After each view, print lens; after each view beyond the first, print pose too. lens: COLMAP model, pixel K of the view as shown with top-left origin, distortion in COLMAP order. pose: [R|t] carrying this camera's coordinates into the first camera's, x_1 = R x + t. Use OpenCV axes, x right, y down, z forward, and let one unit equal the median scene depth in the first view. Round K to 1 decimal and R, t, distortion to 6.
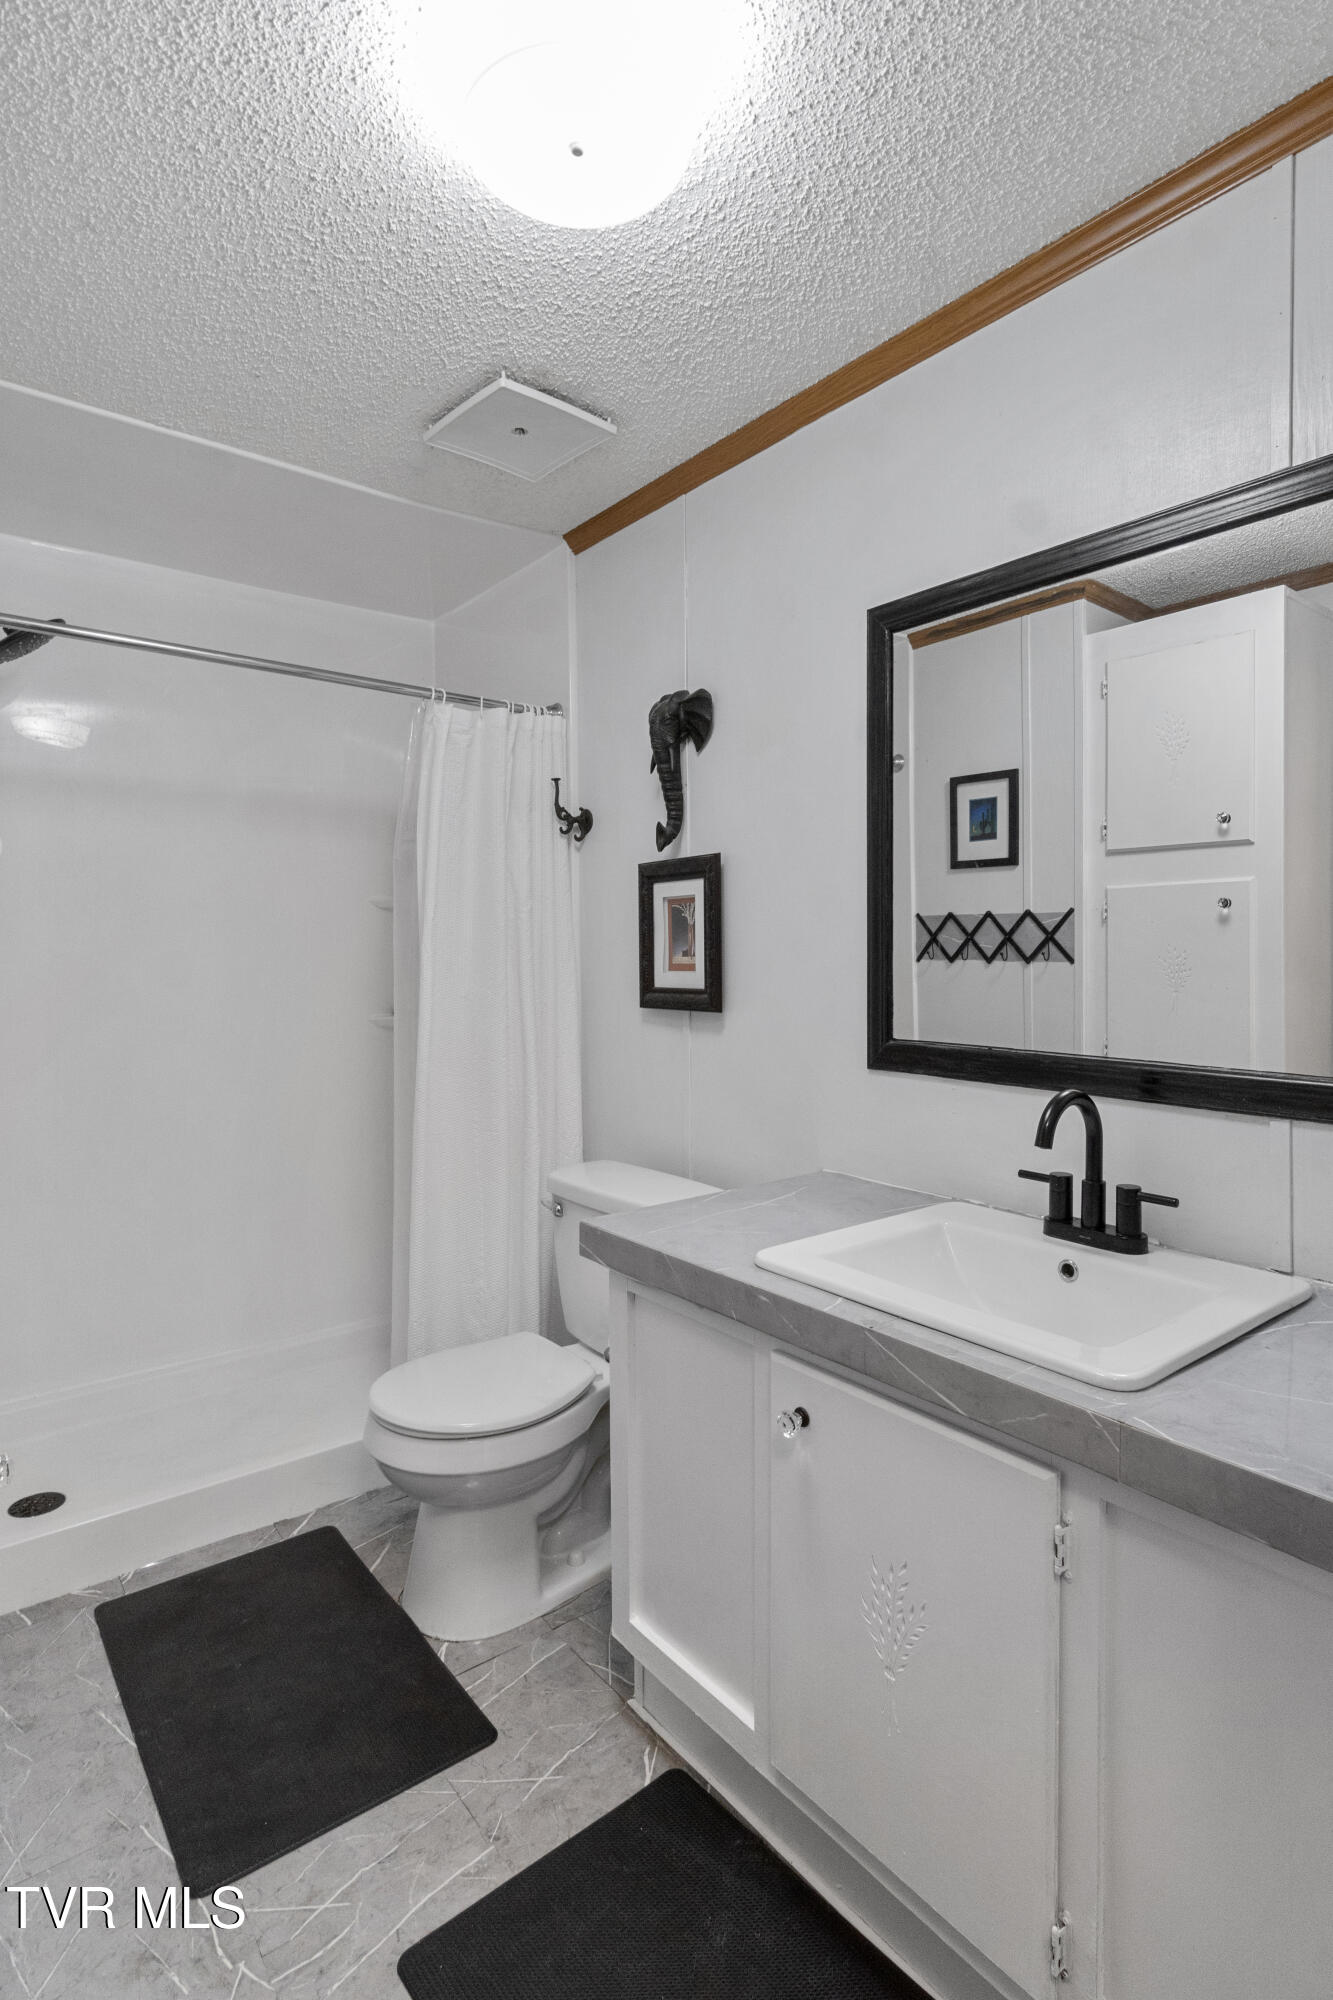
lens RADIAL K [[1015.0, 0, 666.1], [0, 1015.0, 959.3], [0, 0, 1]] dist [-0.001065, 0.002016]
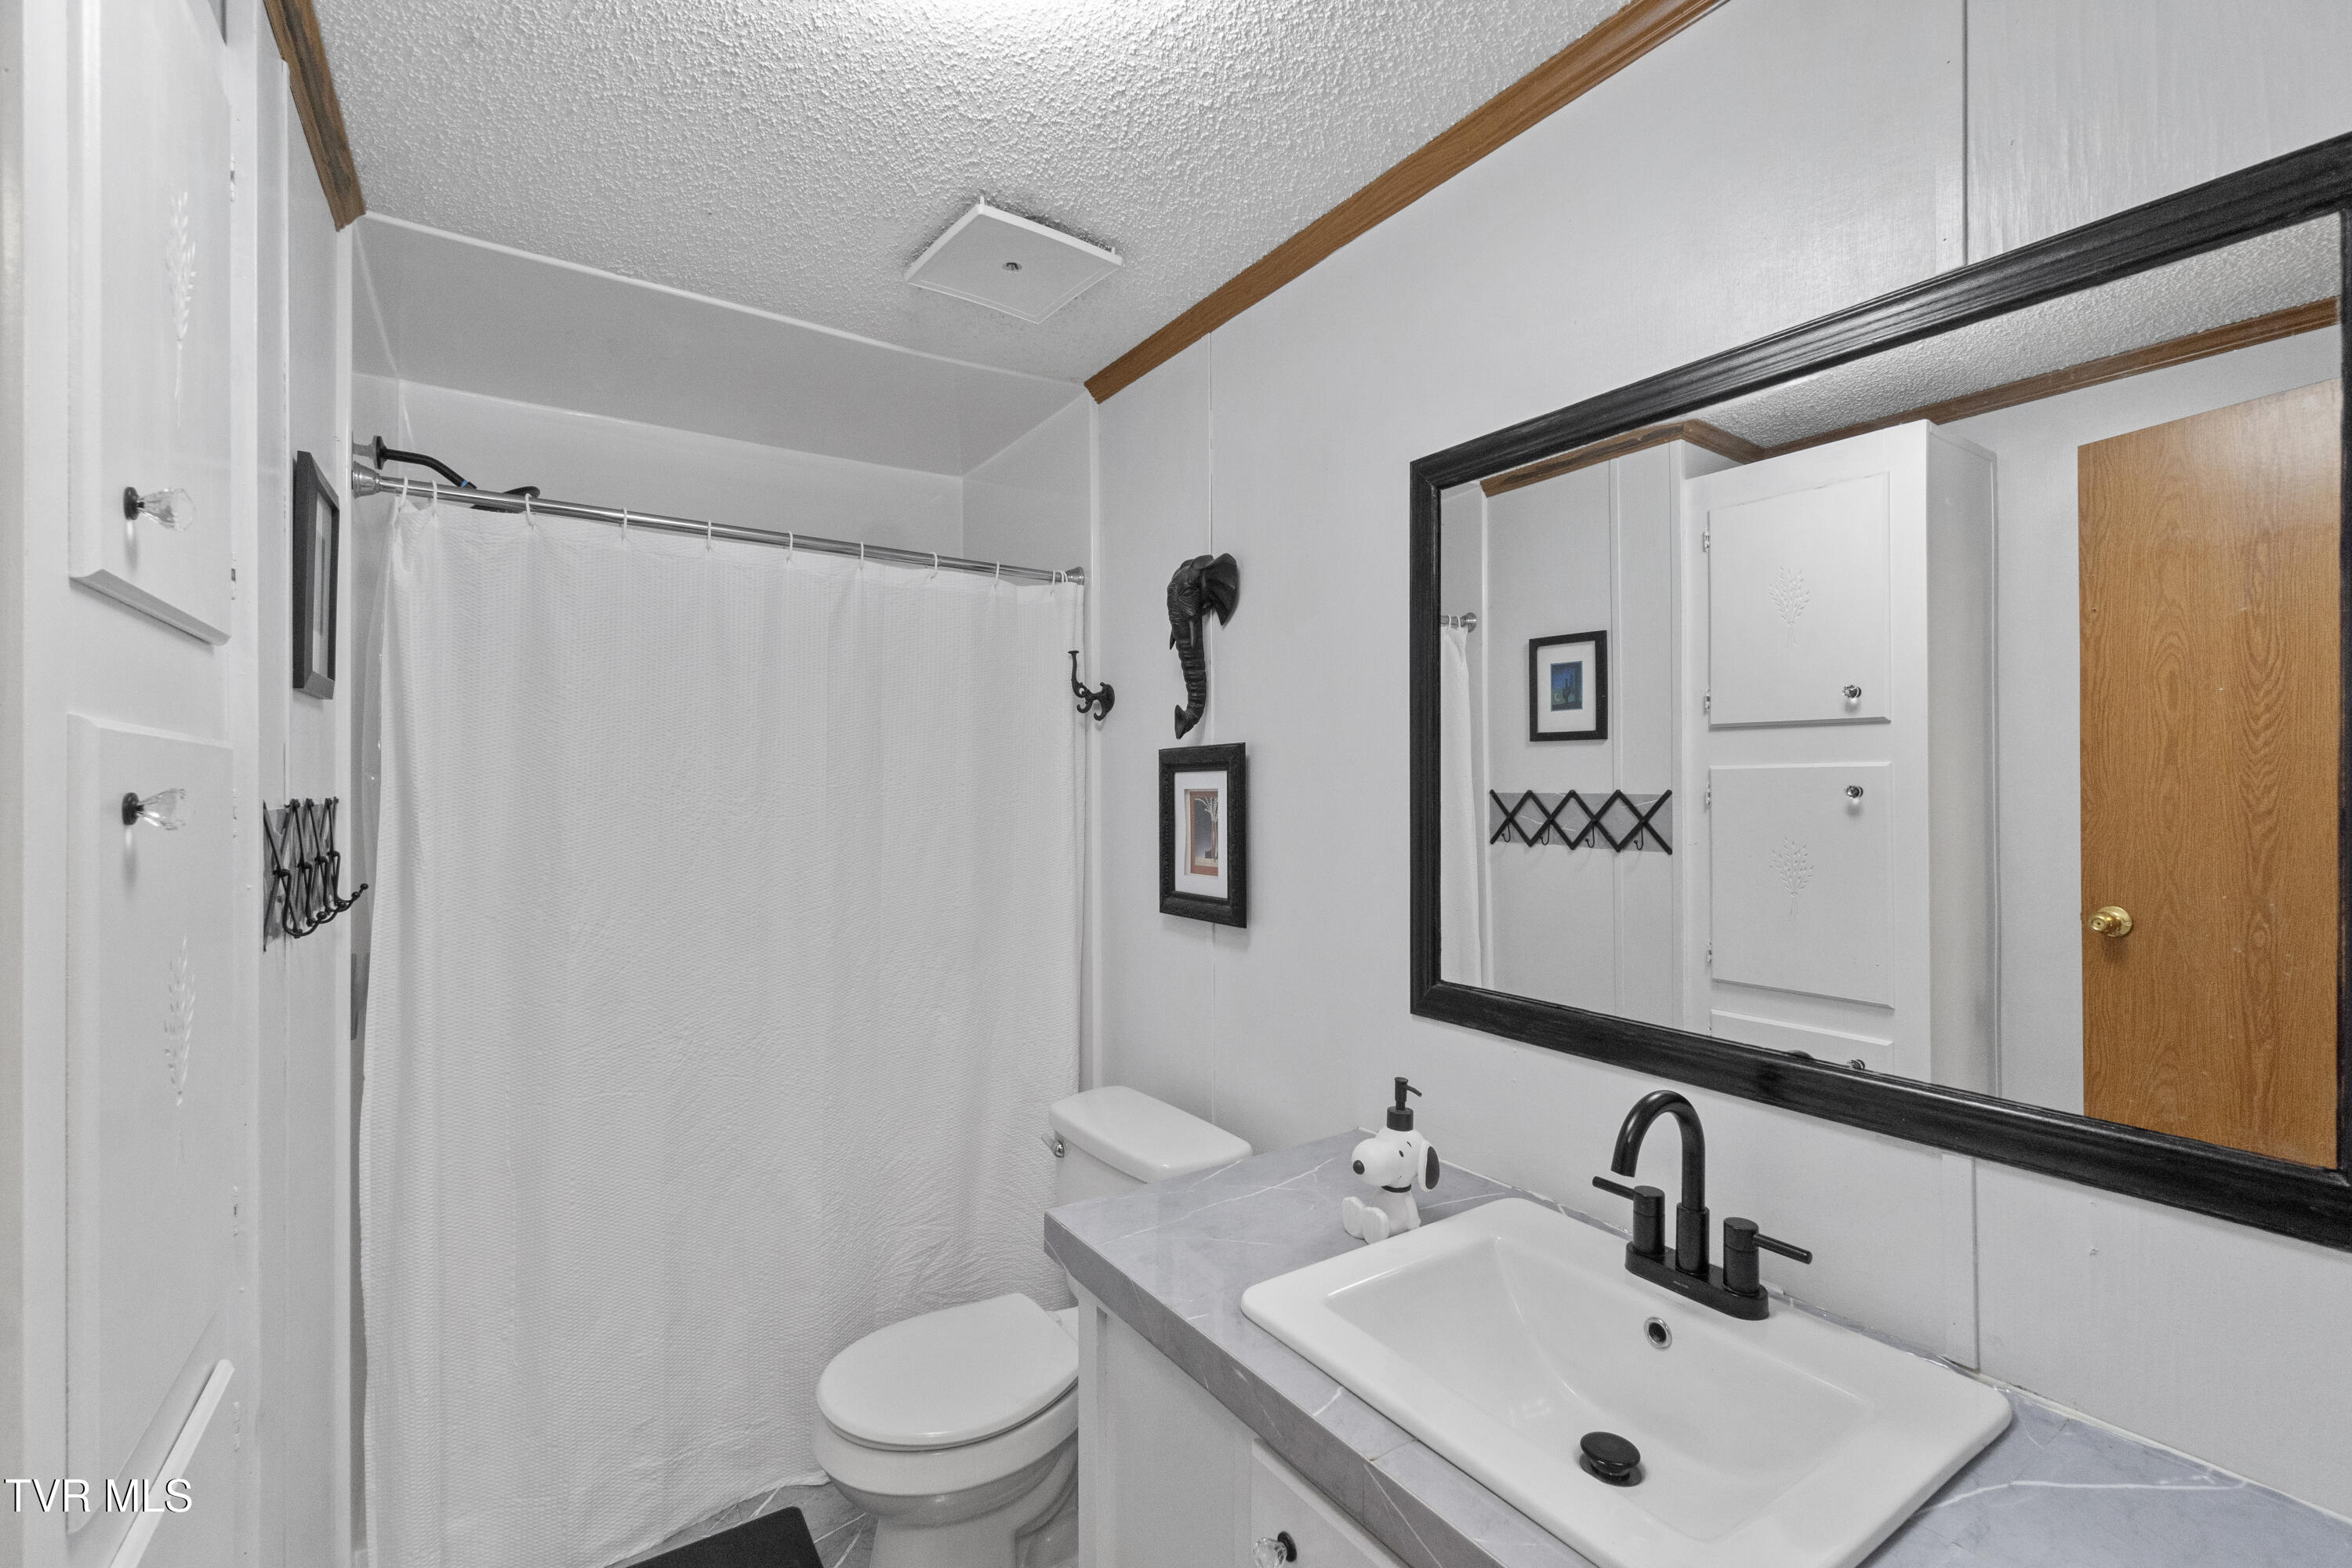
lens RADIAL K [[1002.8, 0, 1179.1], [0, 1002.8, 774.6], [0, 0, 1]] dist [-0.001036, -0.000555]
pose [[0.996875, 0.004939, -0.078844, 0.074215], [-0.006617, 0.999757, -0.021031, -0.068030], [0.078721, 0.021487, 0.996665, 0.167077]]
